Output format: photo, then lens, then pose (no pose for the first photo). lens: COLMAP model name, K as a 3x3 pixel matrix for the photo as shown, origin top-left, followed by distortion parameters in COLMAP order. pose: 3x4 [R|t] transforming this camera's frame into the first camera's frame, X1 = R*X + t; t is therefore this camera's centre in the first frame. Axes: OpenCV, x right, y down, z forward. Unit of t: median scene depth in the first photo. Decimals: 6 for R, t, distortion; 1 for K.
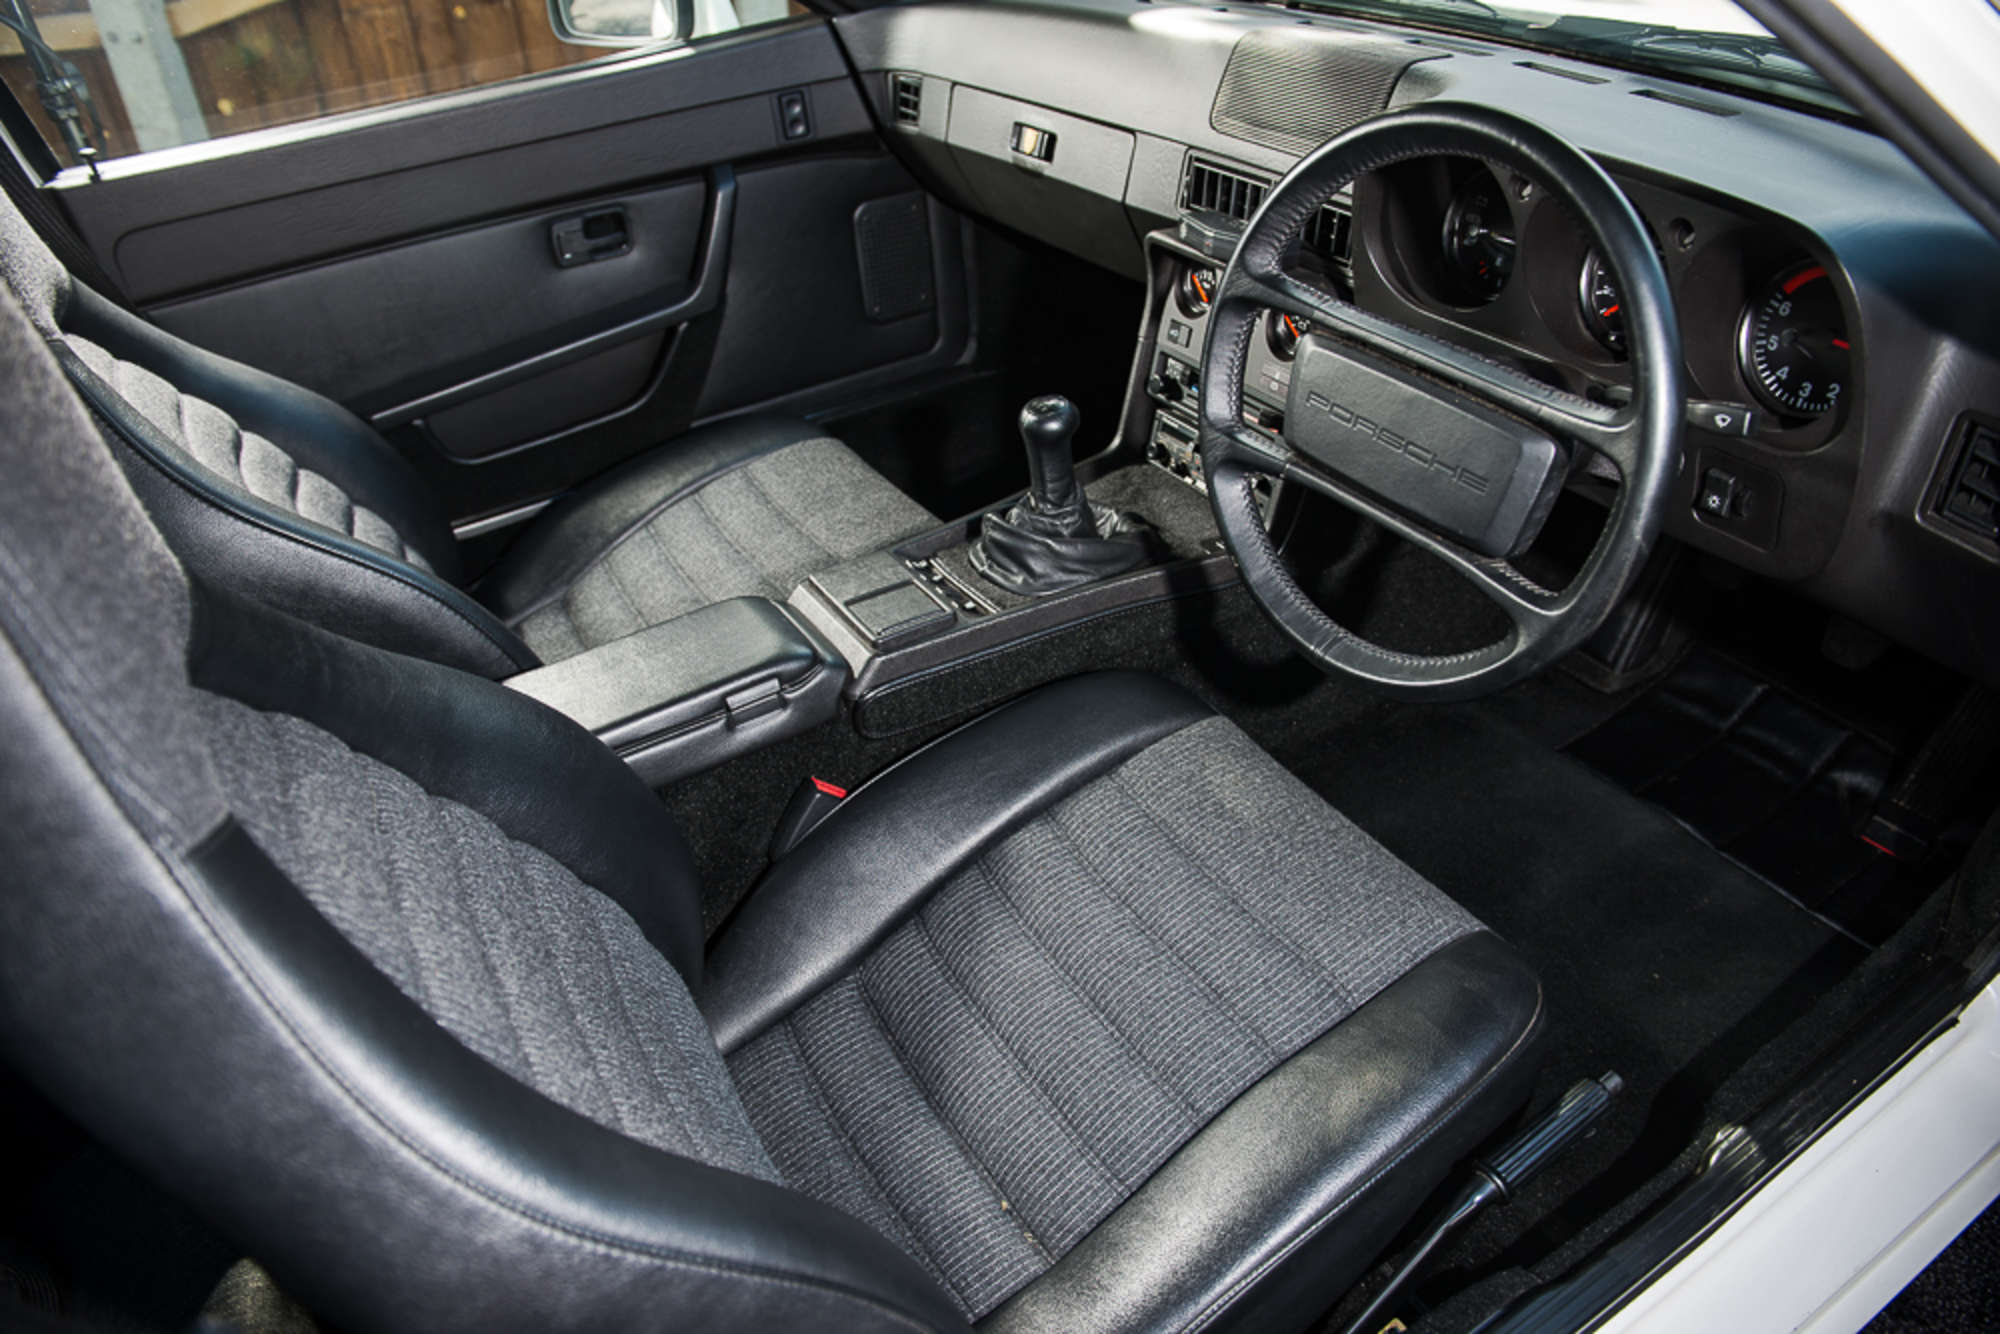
lens RADIAL K [[1409.3, 0, 1000.0], [0, 1409.3, 667.0], [0, 0, 1]] dist [-0.054462, 0.000378]
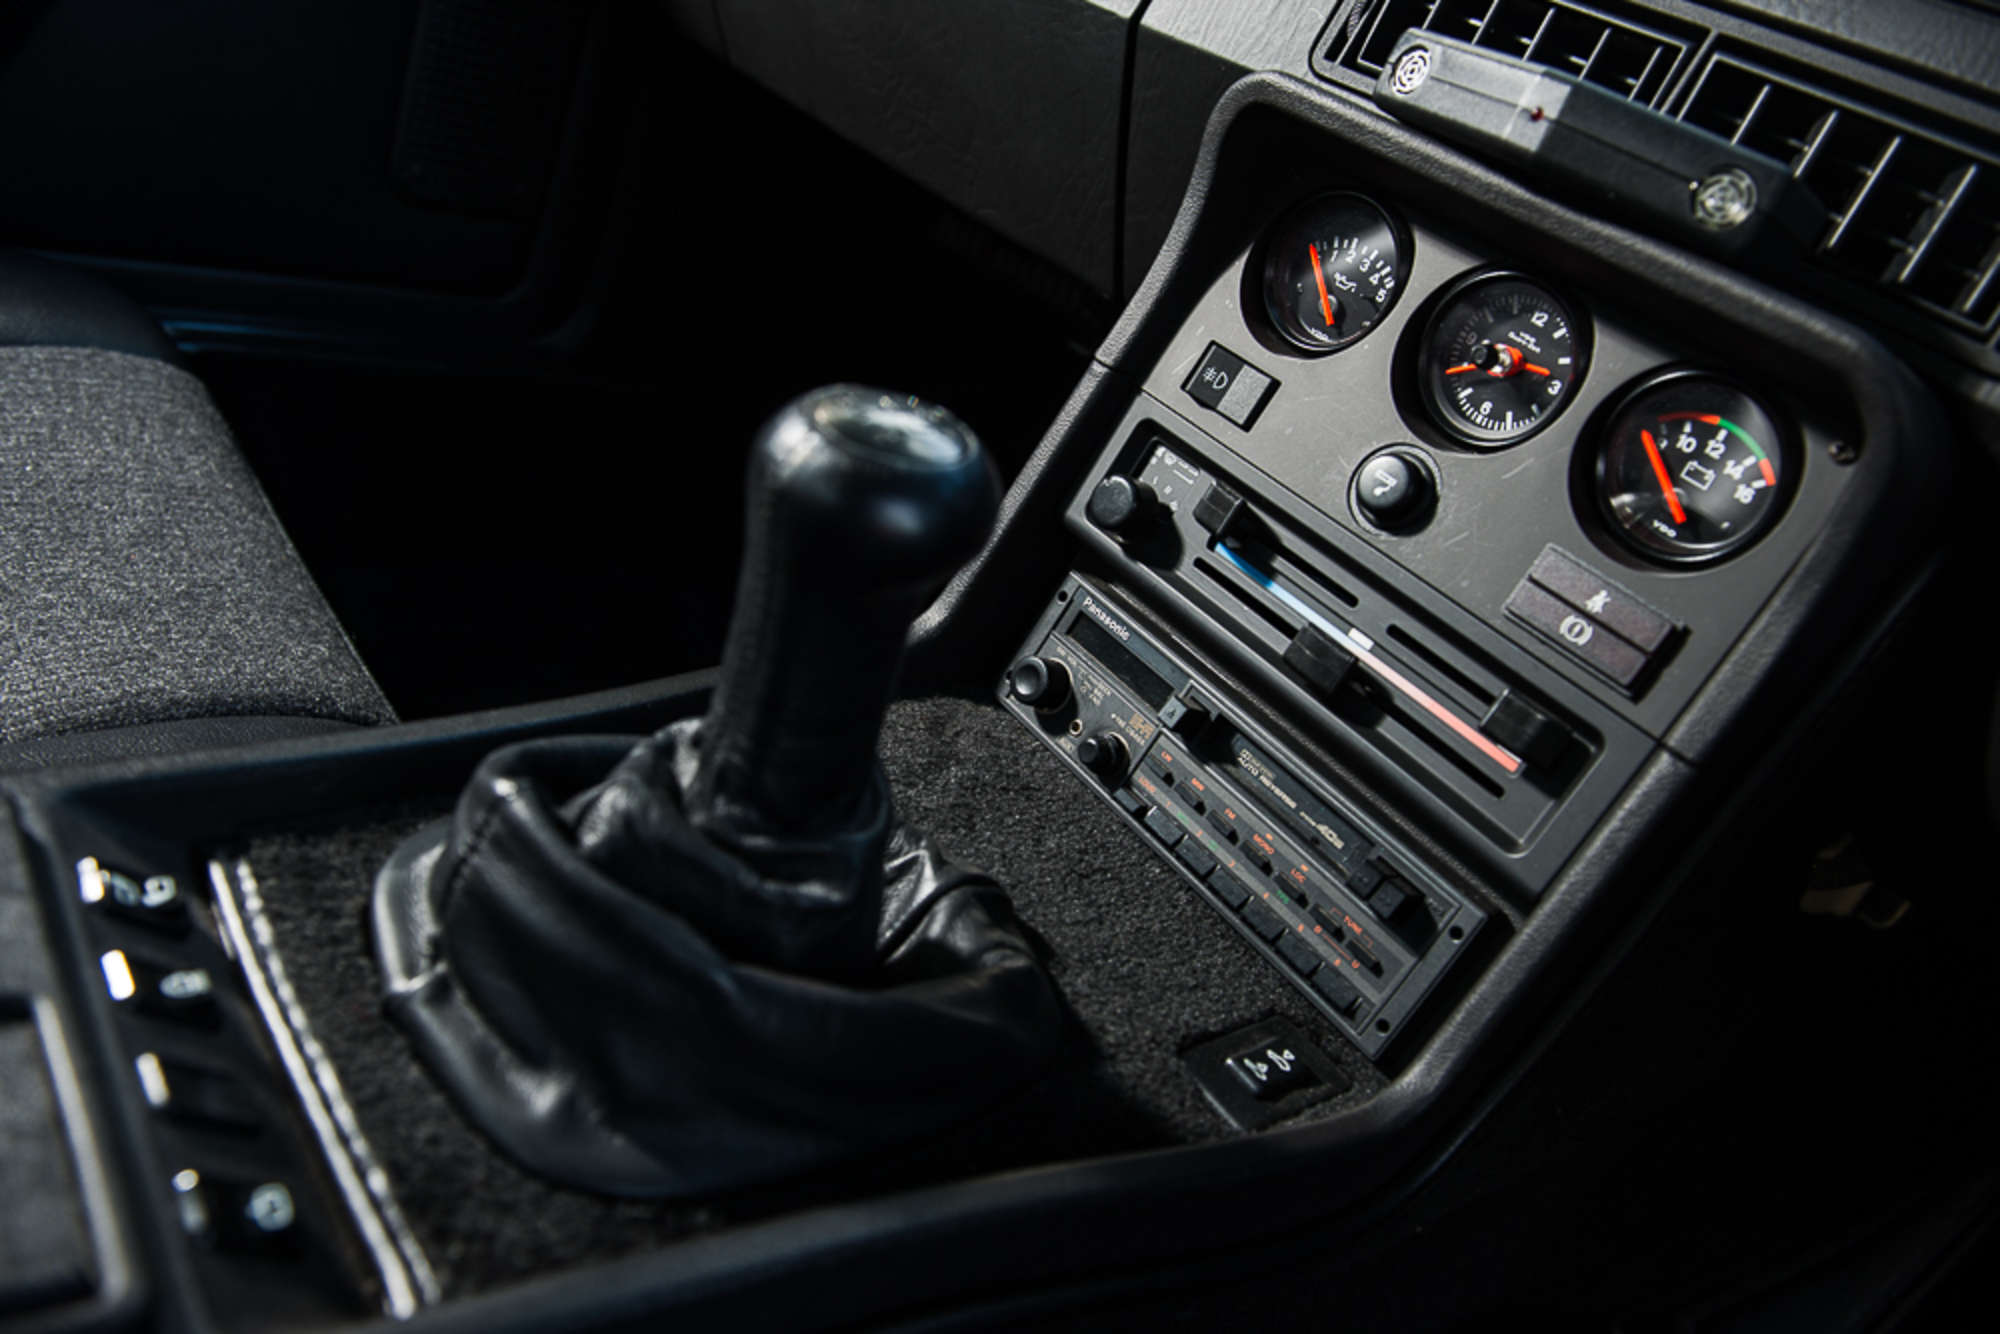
lens RADIAL K [[1409.3, 0, 1000.0], [0, 1409.3, 667.0], [0, 0, 1]] dist [-0.054462, 0.000378]
pose [[0.903037, 0.294968, 0.312277, -0.013036], [-0.260210, 0.954036, -0.148683, -0.140400], [-0.341780, 0.053008, 0.938284, 0.925267]]
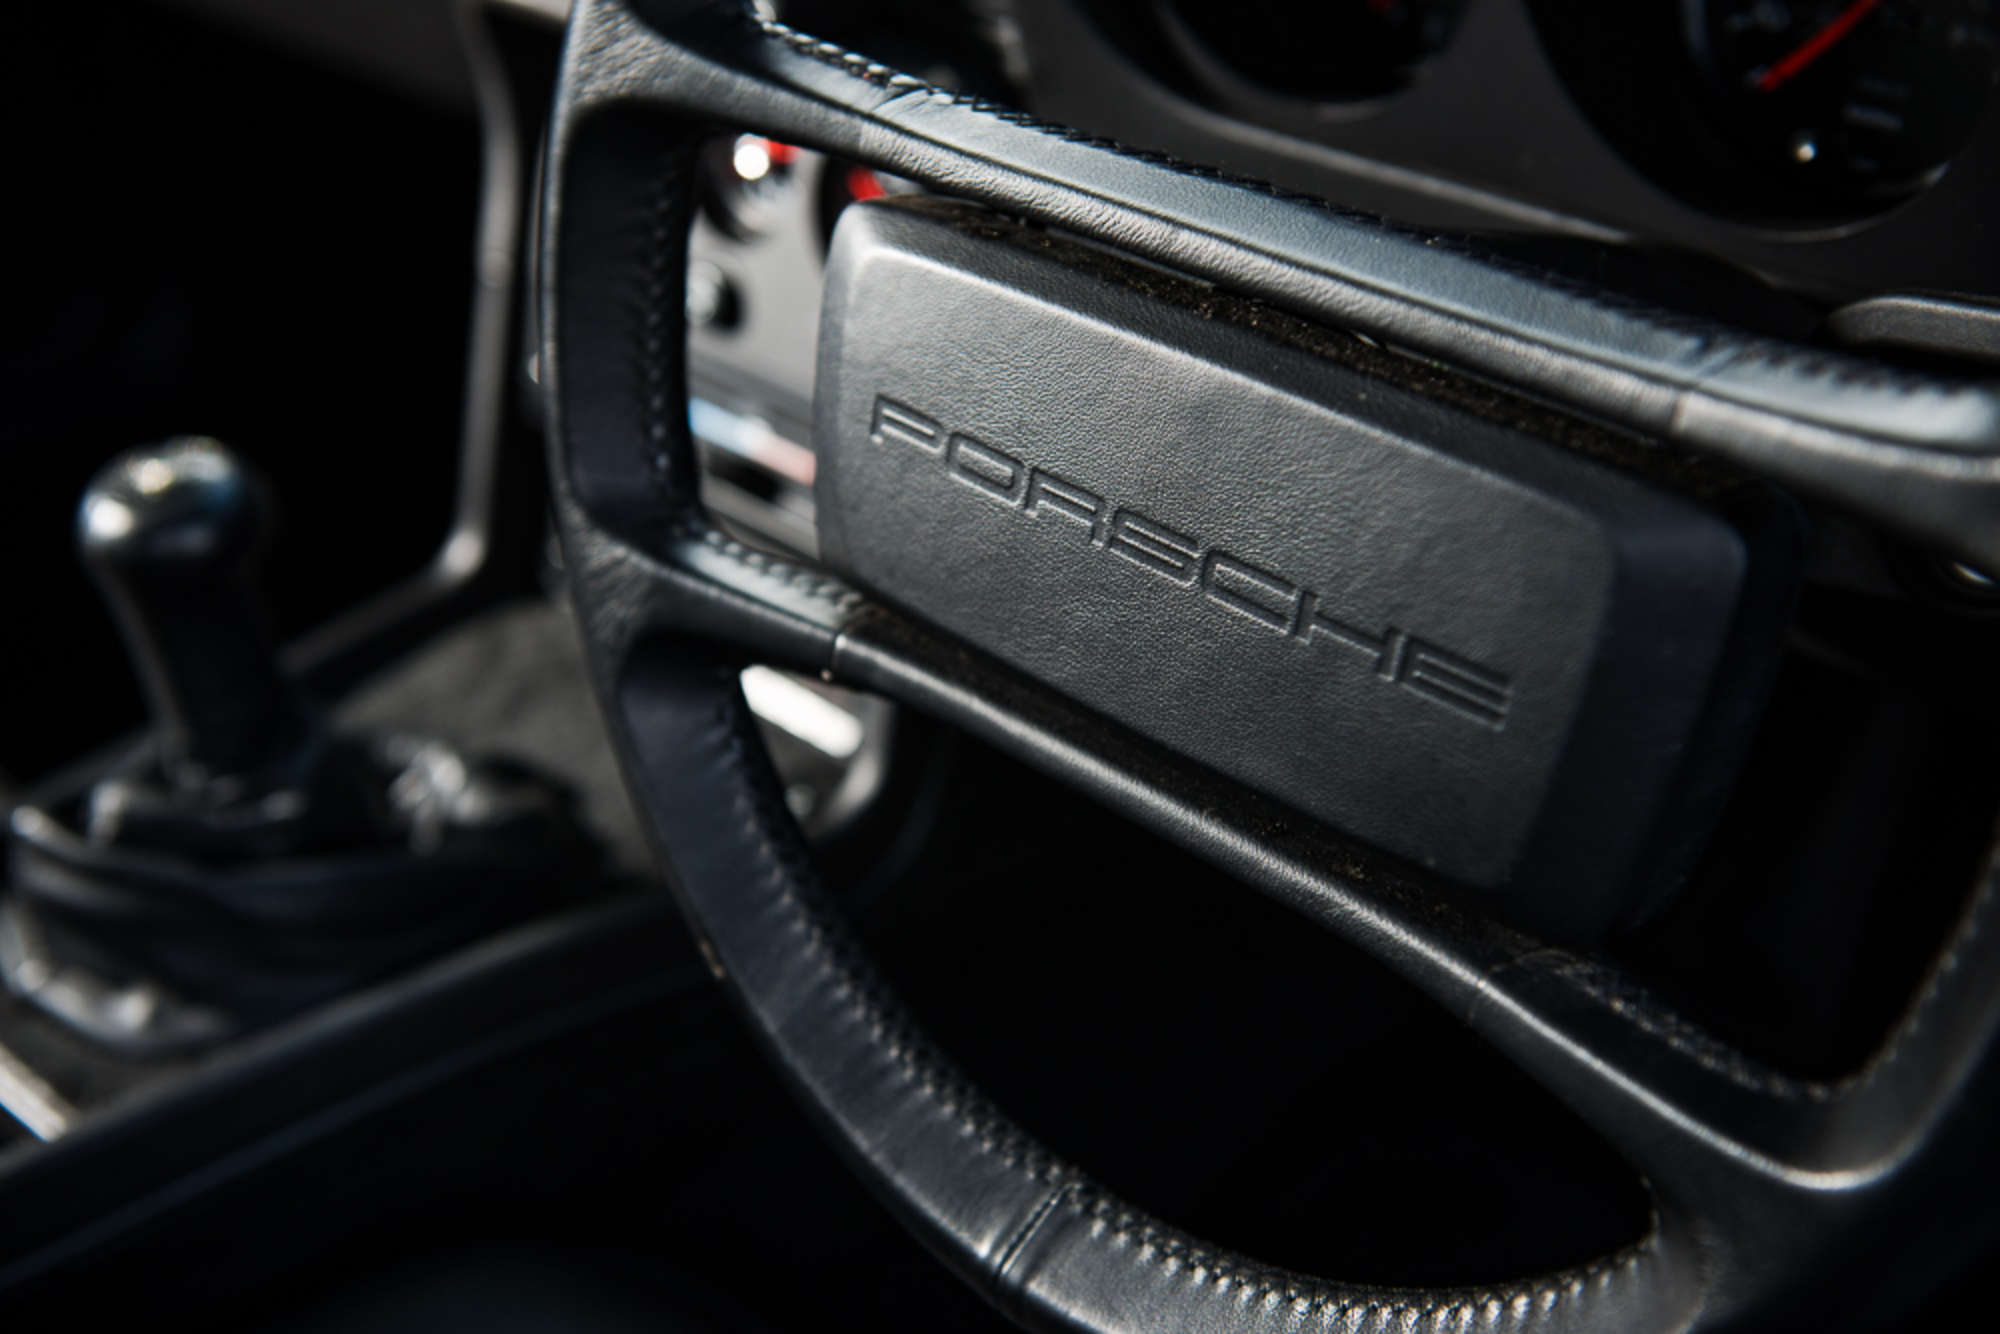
lens RADIAL K [[2625.8, 0, 1000.0], [0, 2625.8, 667.0], [0, 0, 1]] dist [0.124663, 0.015308]
pose [[0.980271, -0.094260, 0.173737, 0.136130], [0.108003, 0.991583, -0.071403, -0.091630], [-0.165544, 0.088758, 0.982200, 0.427725]]
